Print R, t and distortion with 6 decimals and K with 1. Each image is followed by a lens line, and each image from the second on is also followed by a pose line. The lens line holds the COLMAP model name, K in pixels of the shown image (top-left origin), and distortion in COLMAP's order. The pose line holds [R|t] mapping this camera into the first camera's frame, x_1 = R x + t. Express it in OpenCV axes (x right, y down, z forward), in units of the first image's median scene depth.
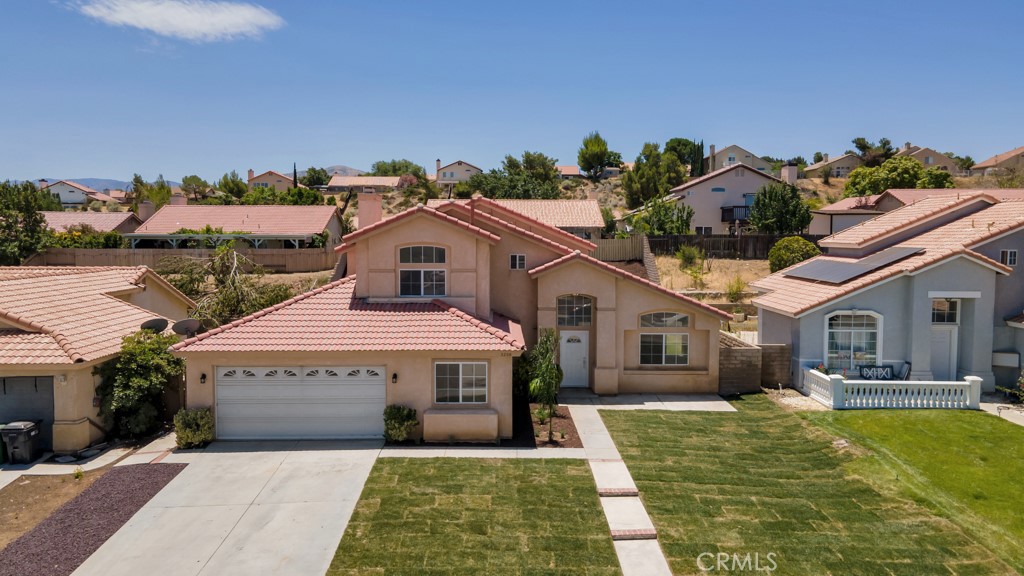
lens RADIAL K [[748.8, 0, 510.9], [0, 748.8, 284.5], [0, 0, 1]] dist [0.025281, 0.039046]
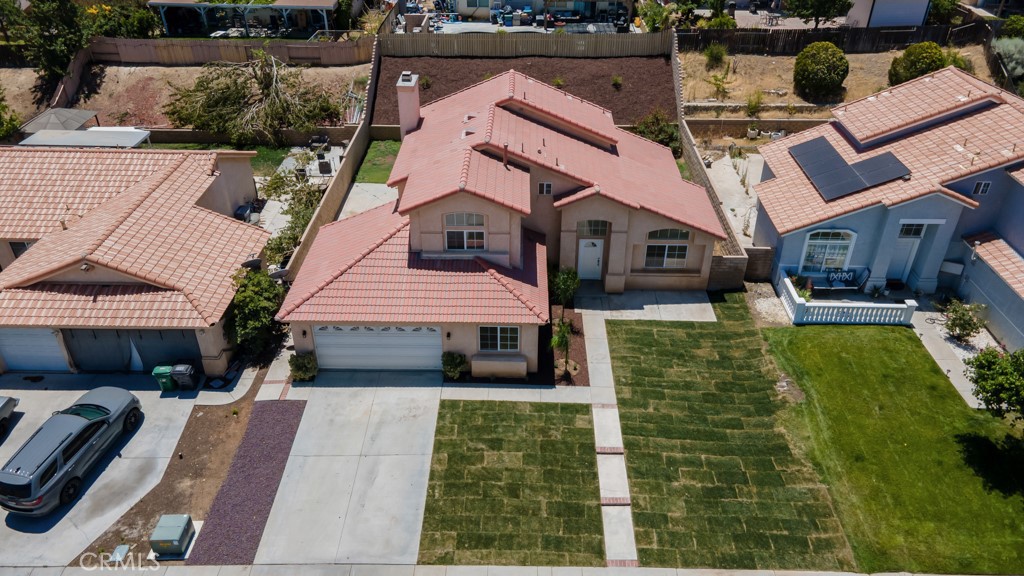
lens RADIAL K [[748.8, 0, 510.9], [0, 748.8, 284.5], [0, 0, 1]] dist [0.025281, 0.039046]
pose [[0.999443, 0.016592, -0.028944, -0.009290], [-0.000645, 0.877016, 0.480460, -0.563105], [0.033356, -0.480174, 0.876539, -0.097826]]
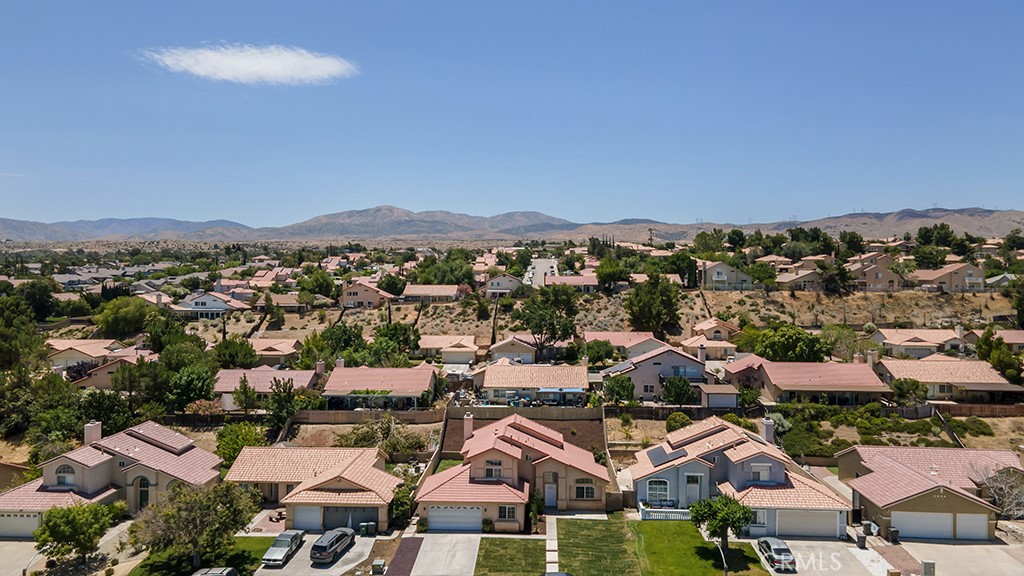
lens RADIAL K [[748.8, 0, 510.9], [0, 748.8, 284.5], [0, 0, 1]] dist [0.025281, 0.039046]
pose [[0.998372, 0.003784, -0.056921, 0.117917], [-0.006522, 0.998826, -0.047997, -0.633971], [0.056673, 0.048290, 0.997224, -2.053779]]
